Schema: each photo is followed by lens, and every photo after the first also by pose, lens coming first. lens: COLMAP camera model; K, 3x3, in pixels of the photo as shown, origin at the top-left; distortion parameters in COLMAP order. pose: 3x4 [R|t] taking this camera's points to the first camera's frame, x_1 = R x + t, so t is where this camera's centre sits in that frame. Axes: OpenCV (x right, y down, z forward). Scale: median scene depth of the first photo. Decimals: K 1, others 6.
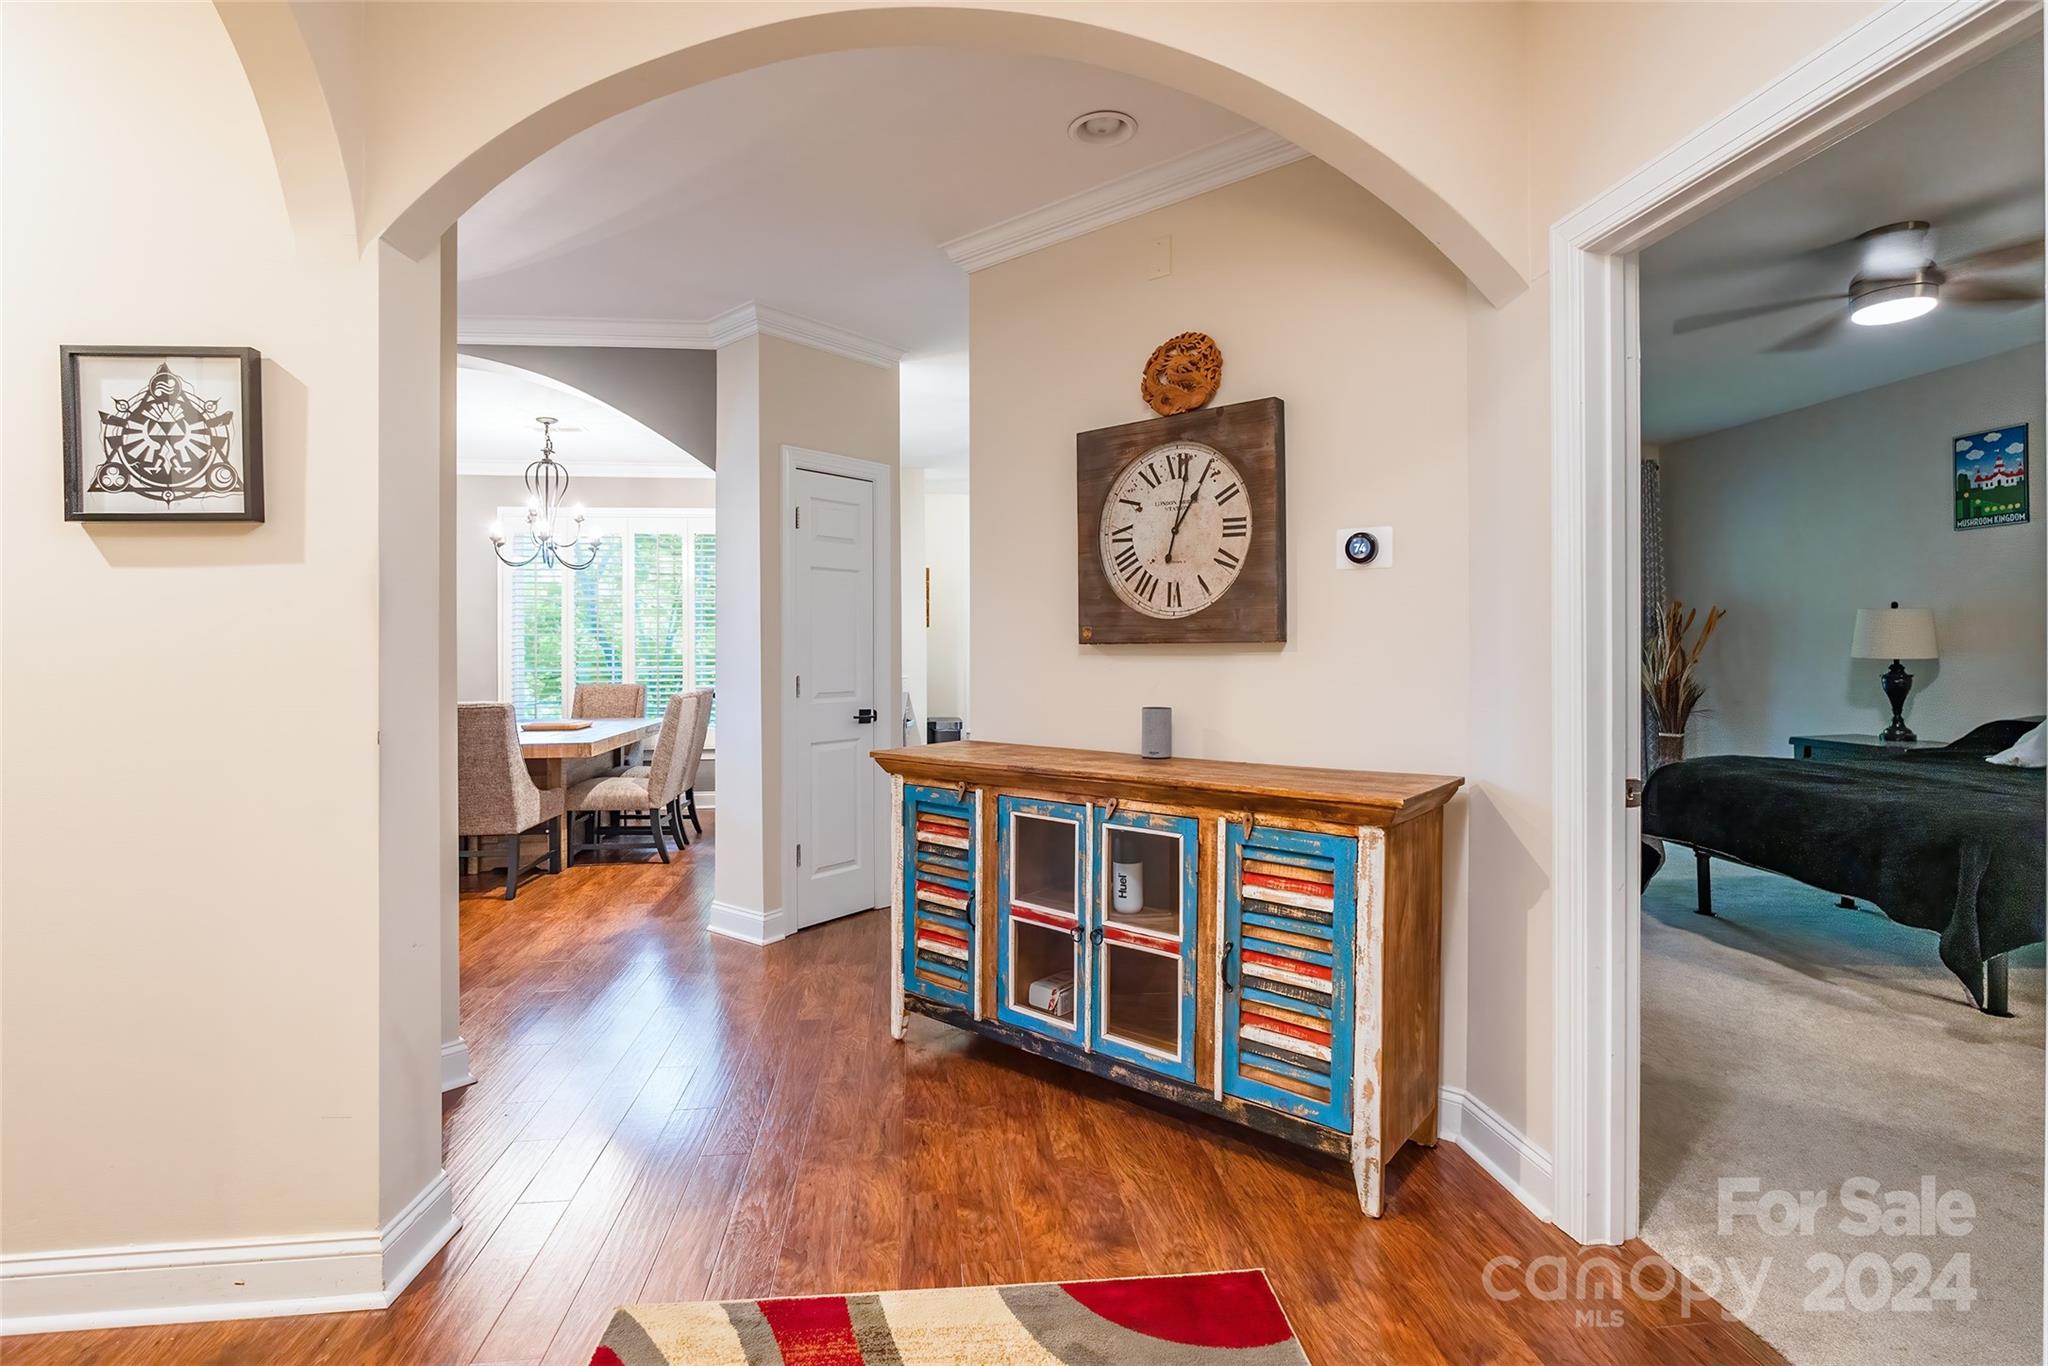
lens RADIAL K [[946.3, 0, 1021.0], [0, 946.3, 674.4], [0, 0, 1]] dist [-0.012949, -0.000188]
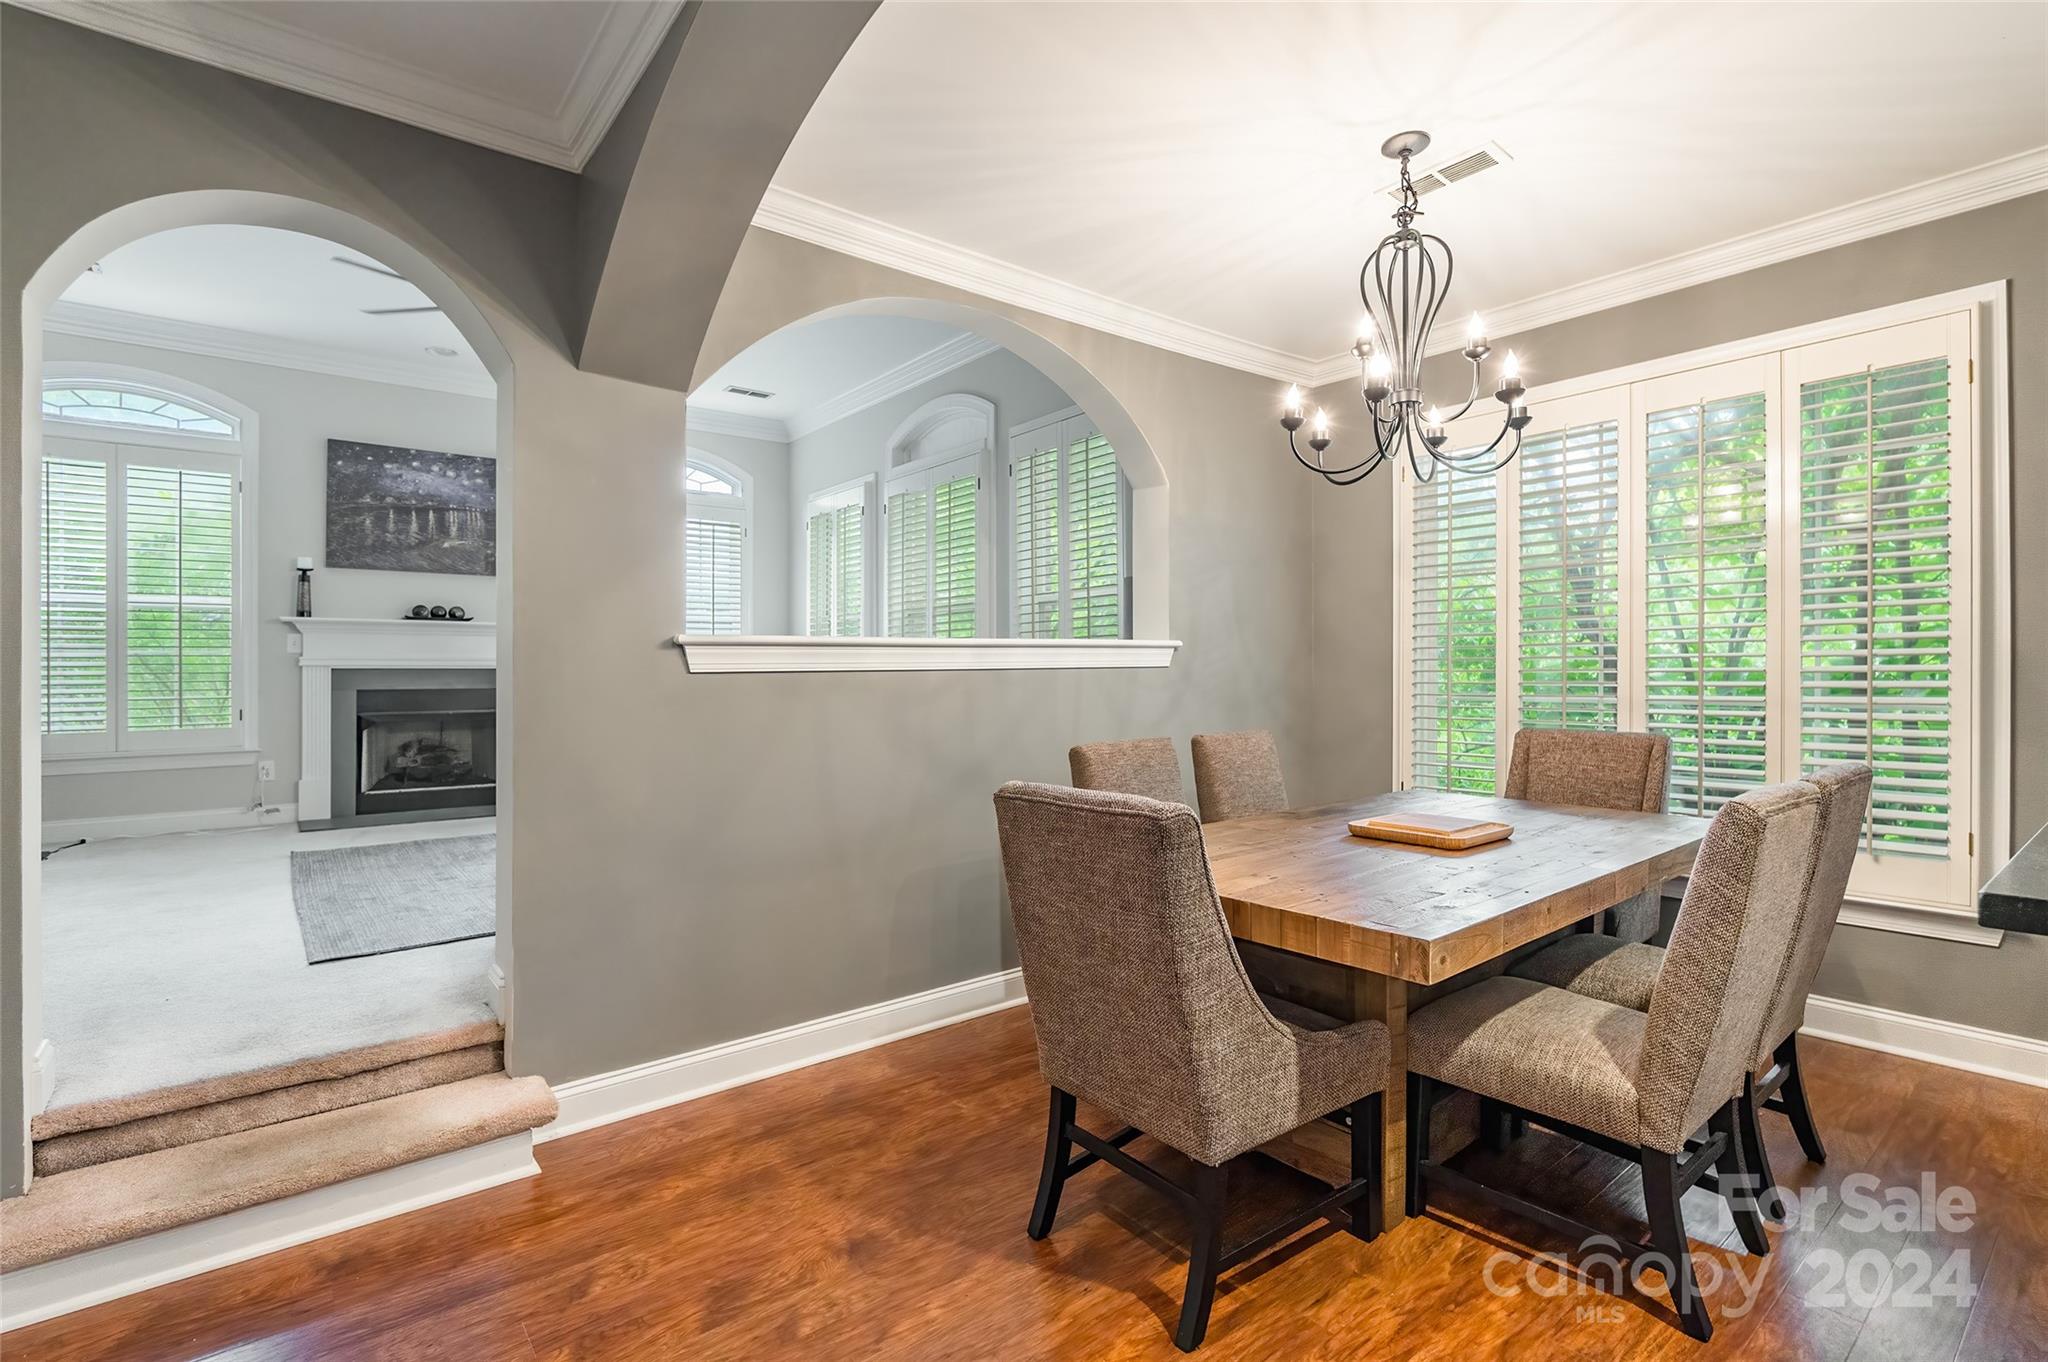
lens RADIAL K [[946.3, 0, 1021.0], [0, 946.3, 672.4], [0, 0, 1]] dist [-0.012949, -0.000188]
pose [[0.527413, -0.000966, -0.849609, -0.211646], [-0.015577, 0.999820, -0.010807, -0.011737], [0.849466, 0.018934, 0.527303, 0.590426]]
